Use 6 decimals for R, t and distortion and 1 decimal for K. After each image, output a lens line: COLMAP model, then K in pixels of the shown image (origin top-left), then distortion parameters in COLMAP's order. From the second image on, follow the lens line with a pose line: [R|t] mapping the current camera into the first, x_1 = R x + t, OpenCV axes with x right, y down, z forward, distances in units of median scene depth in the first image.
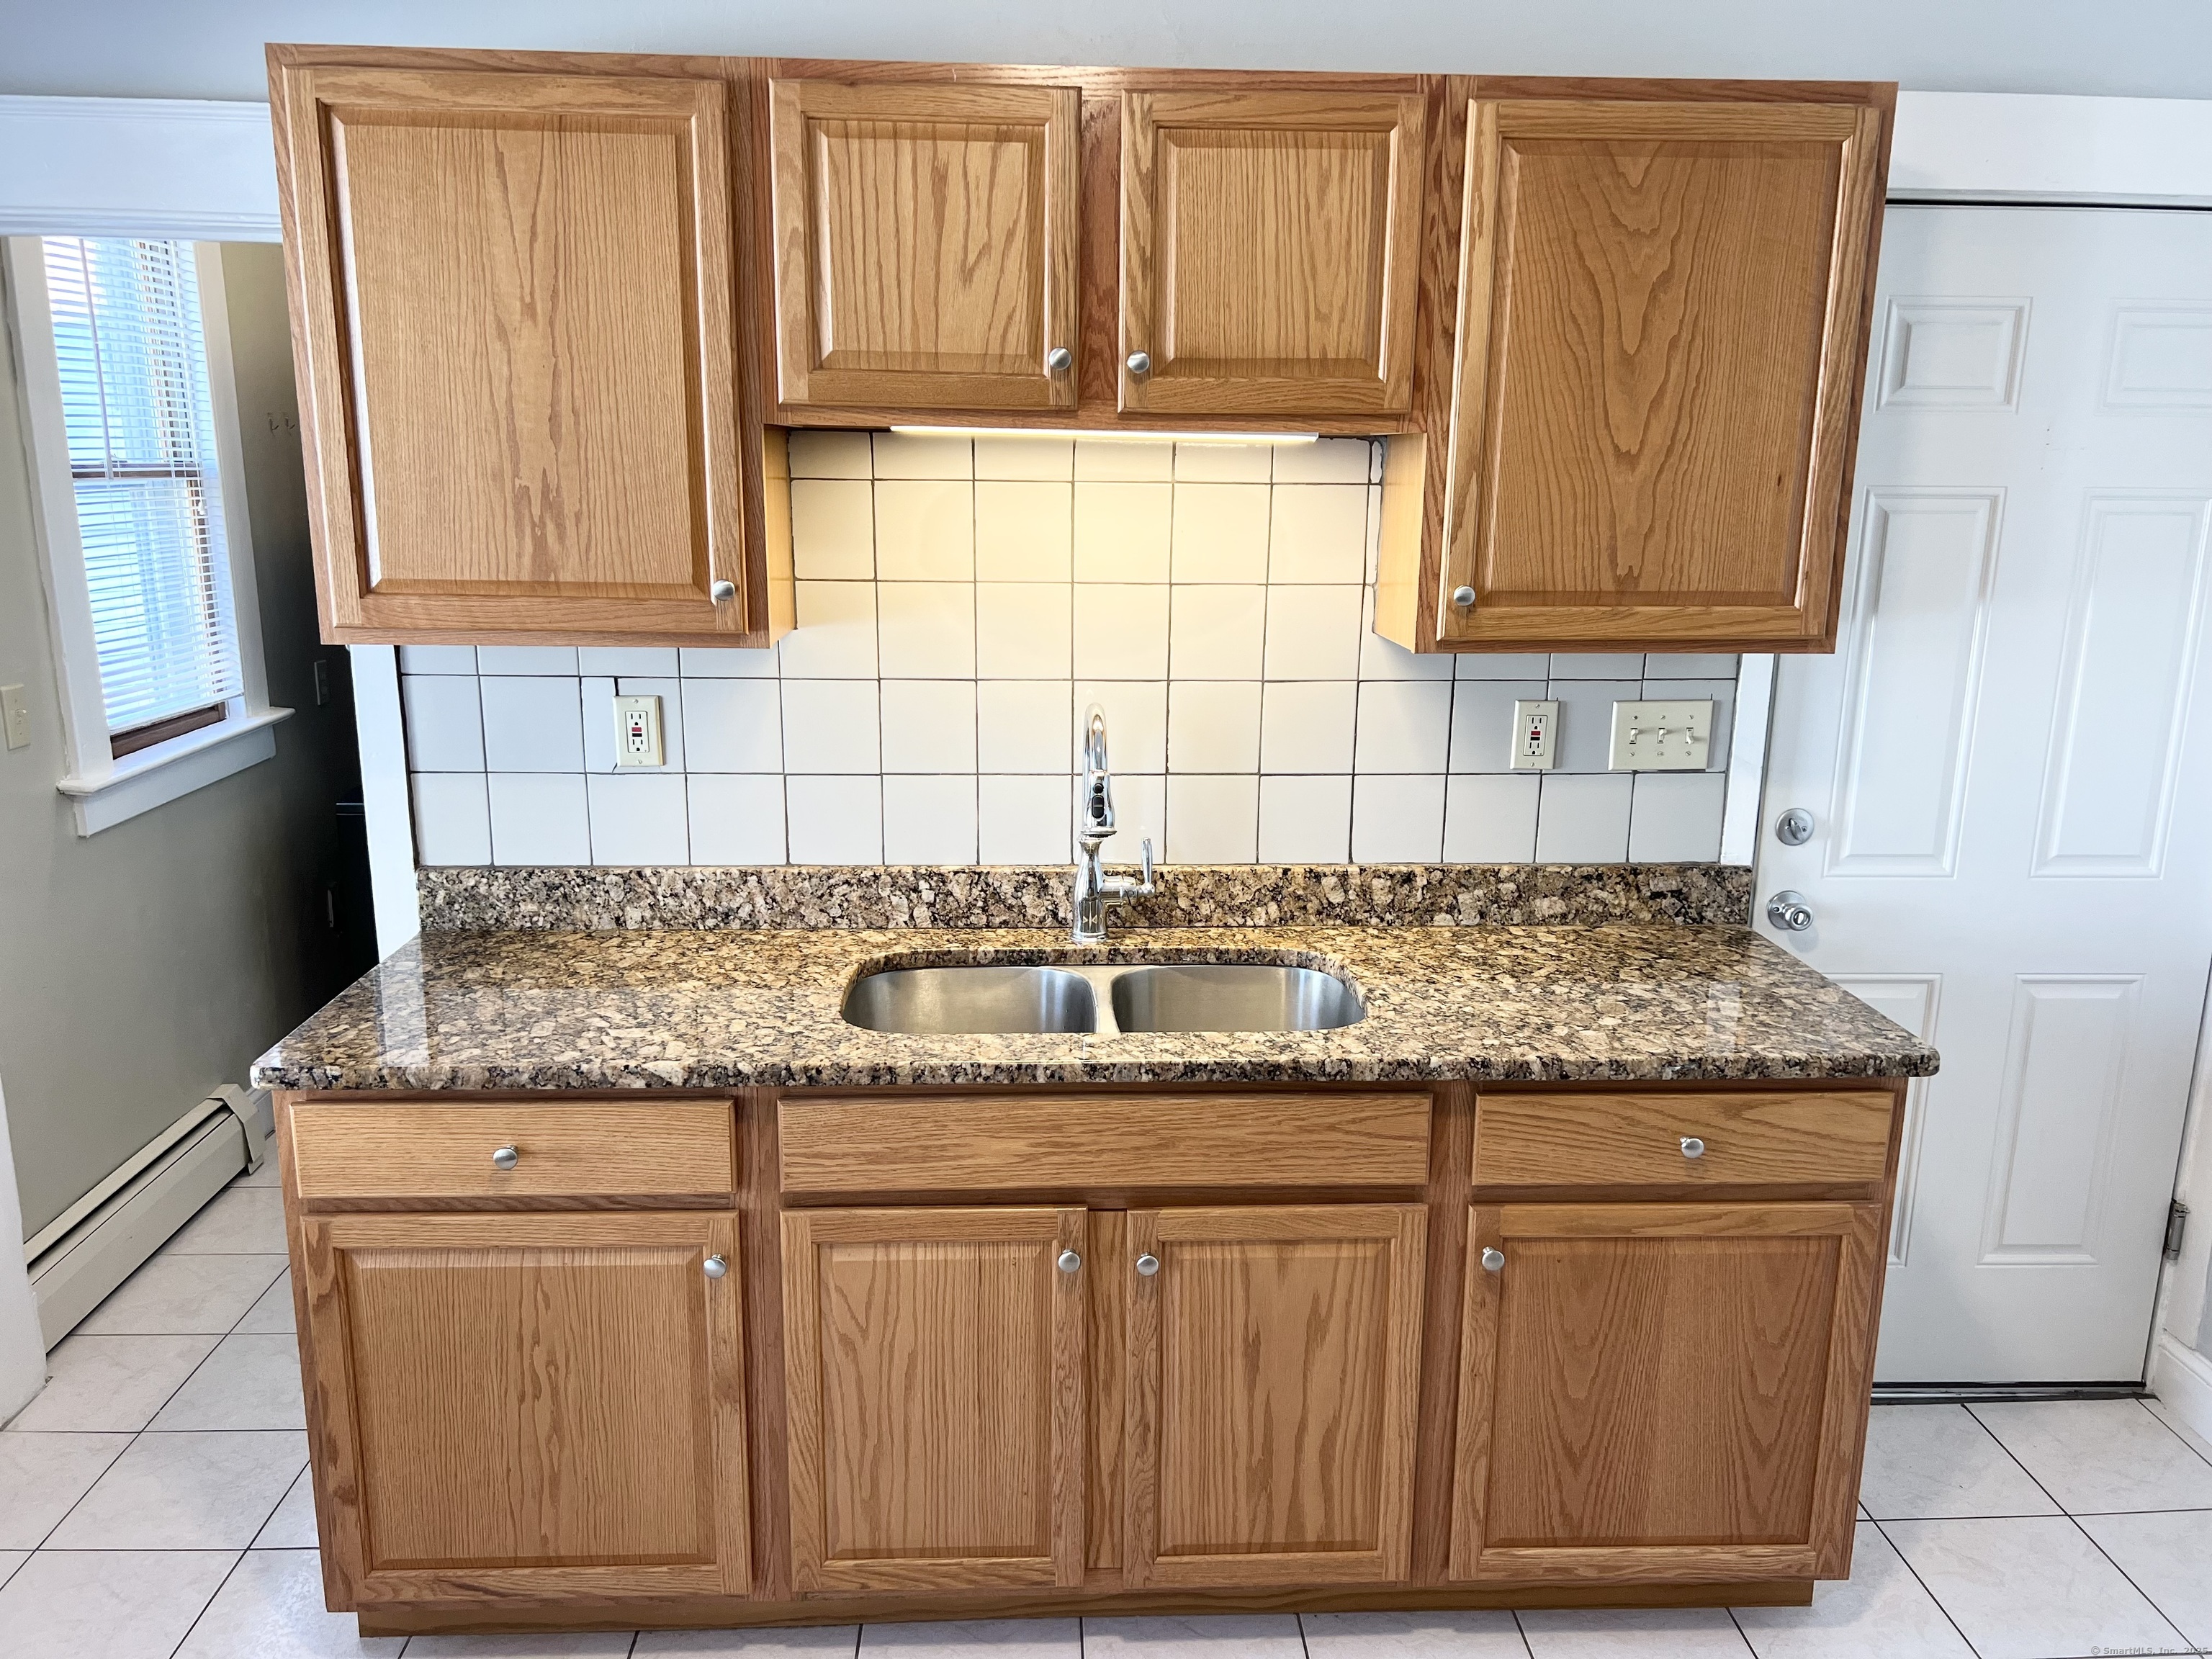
lens RADIAL K [[1665.6, 0, 1102.8], [0, 1665.6, 827.0], [0, 0, 1]] dist [0.077389, -0.006795]
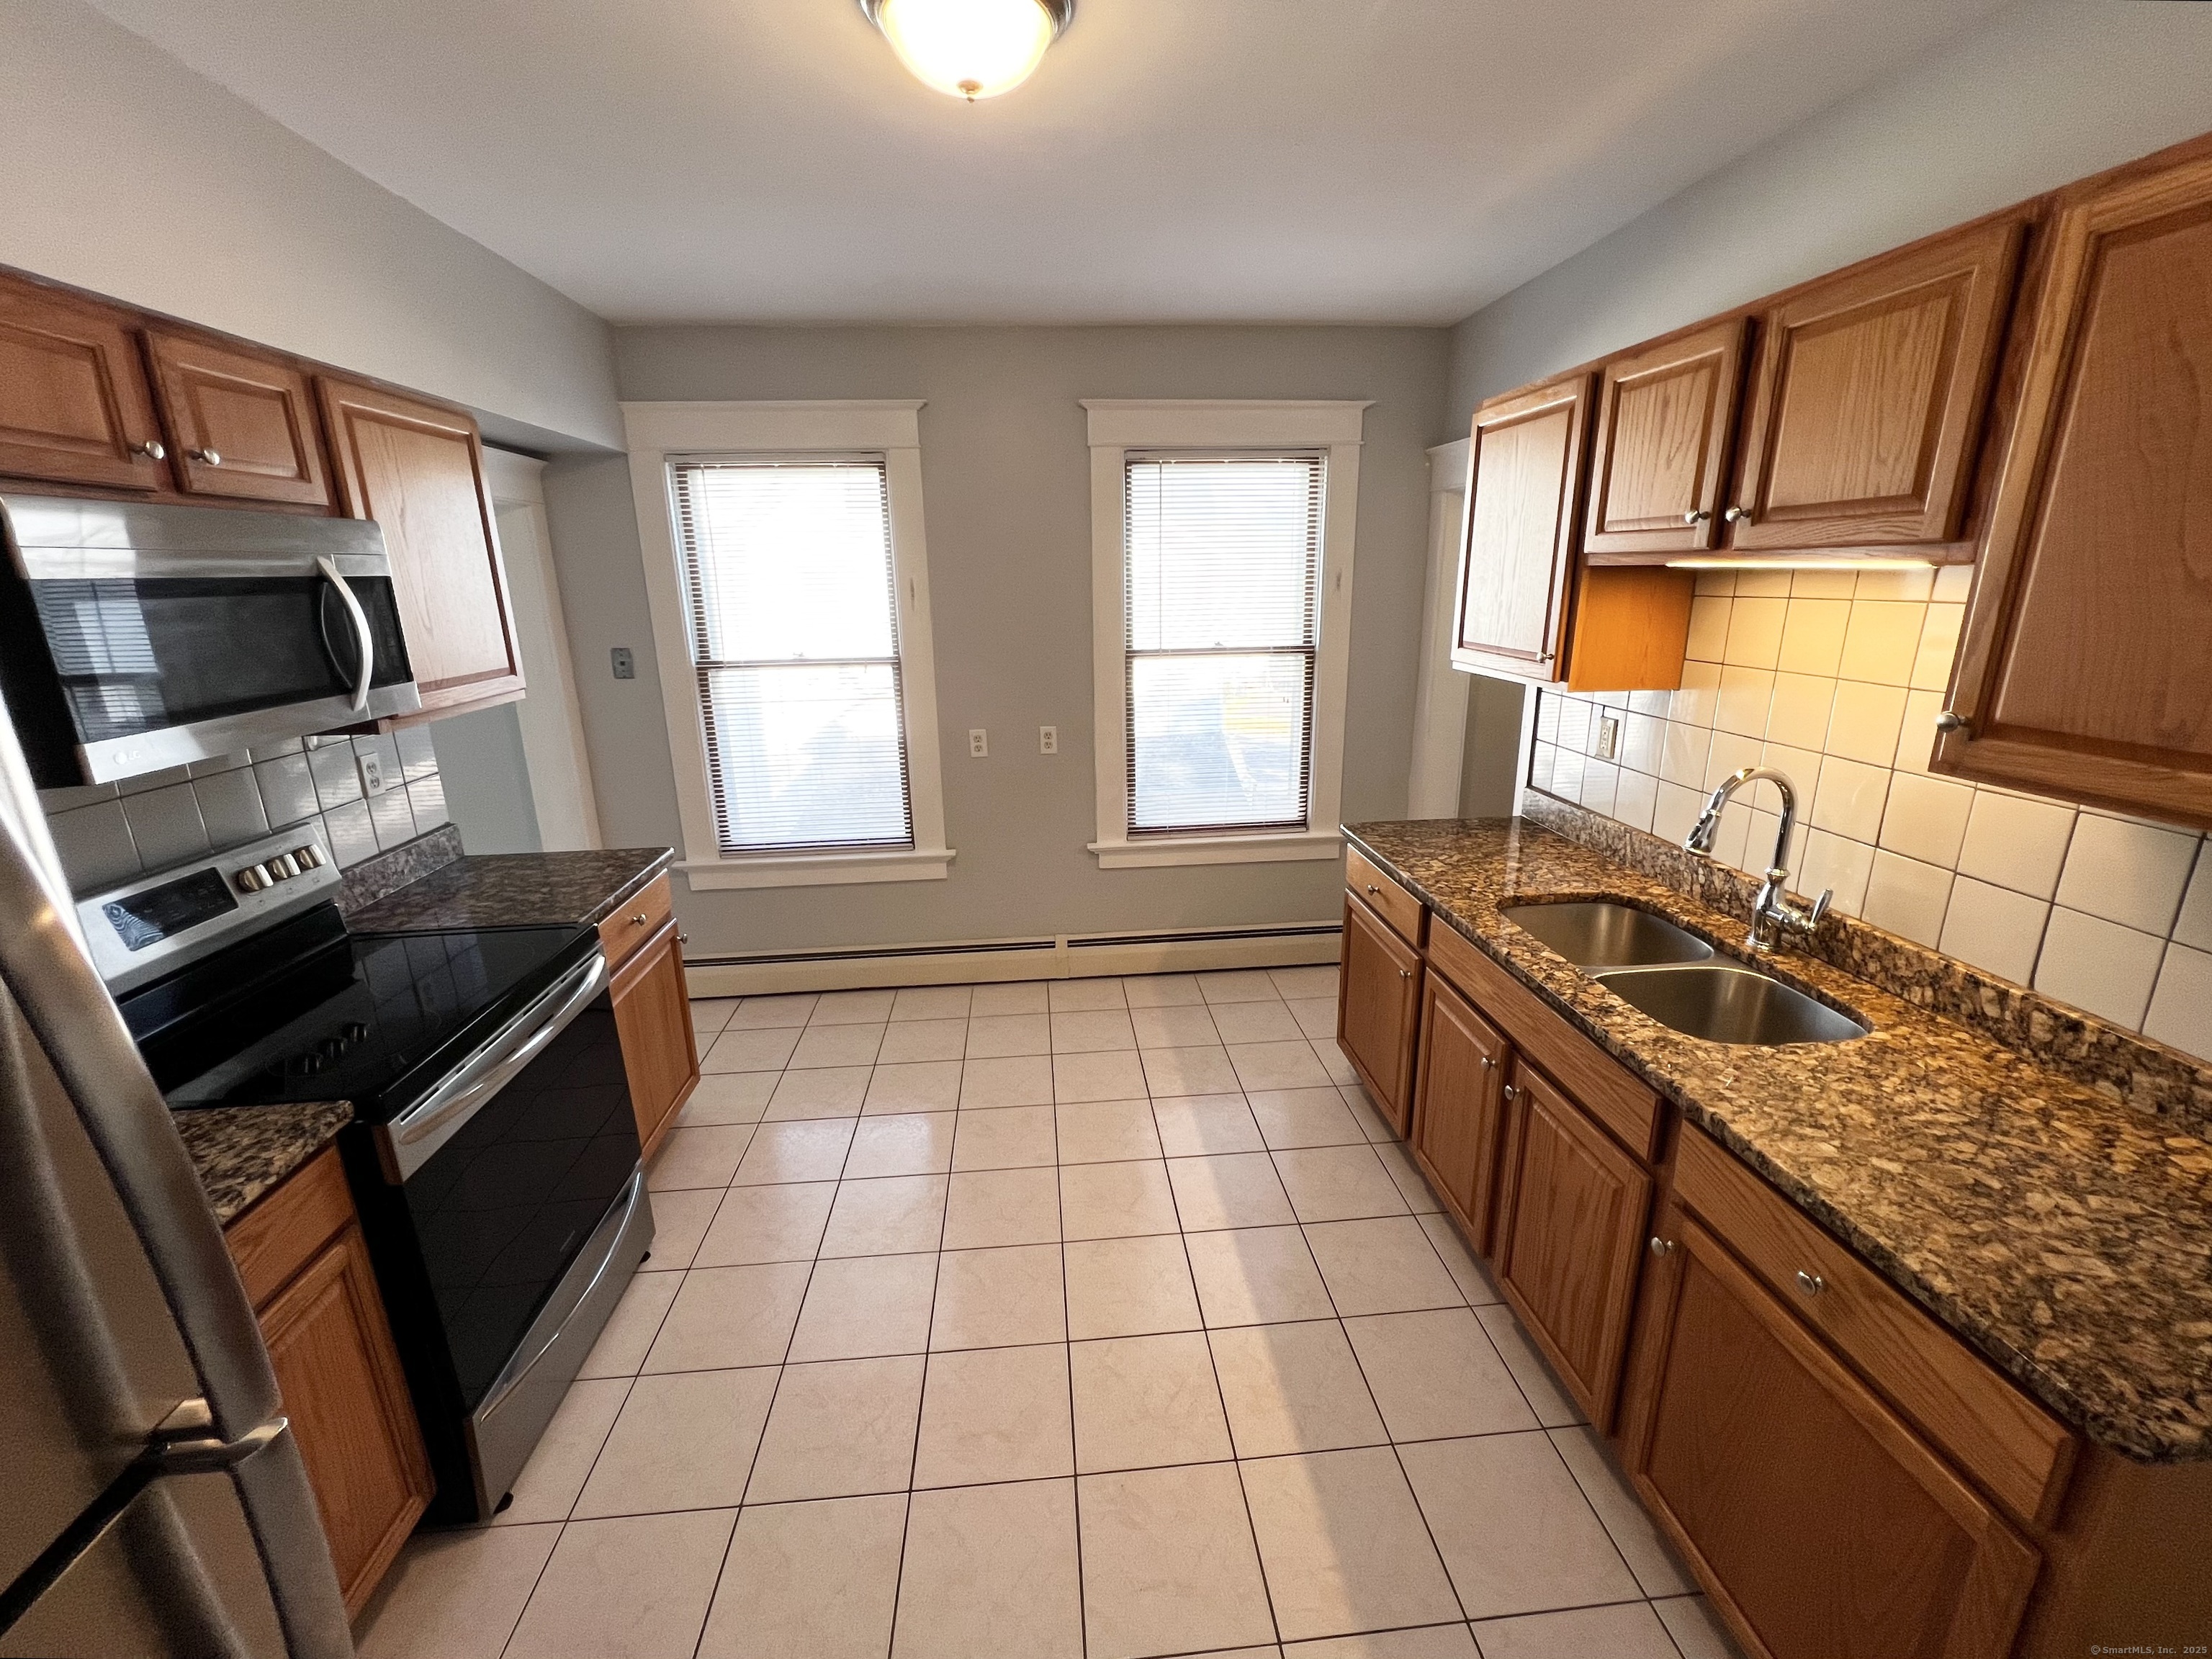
lens RADIAL K [[896.1, 0, 1107.0], [0, 896.1, 825.1], [0, 0, 1]] dist [0.000446, 0.000003]
pose [[0.042166, 0.259850, -0.964728, 0.643230], [-0.198541, 0.948509, 0.246803, -0.098060], [0.979185, 0.181132, 0.091586, 0.407367]]
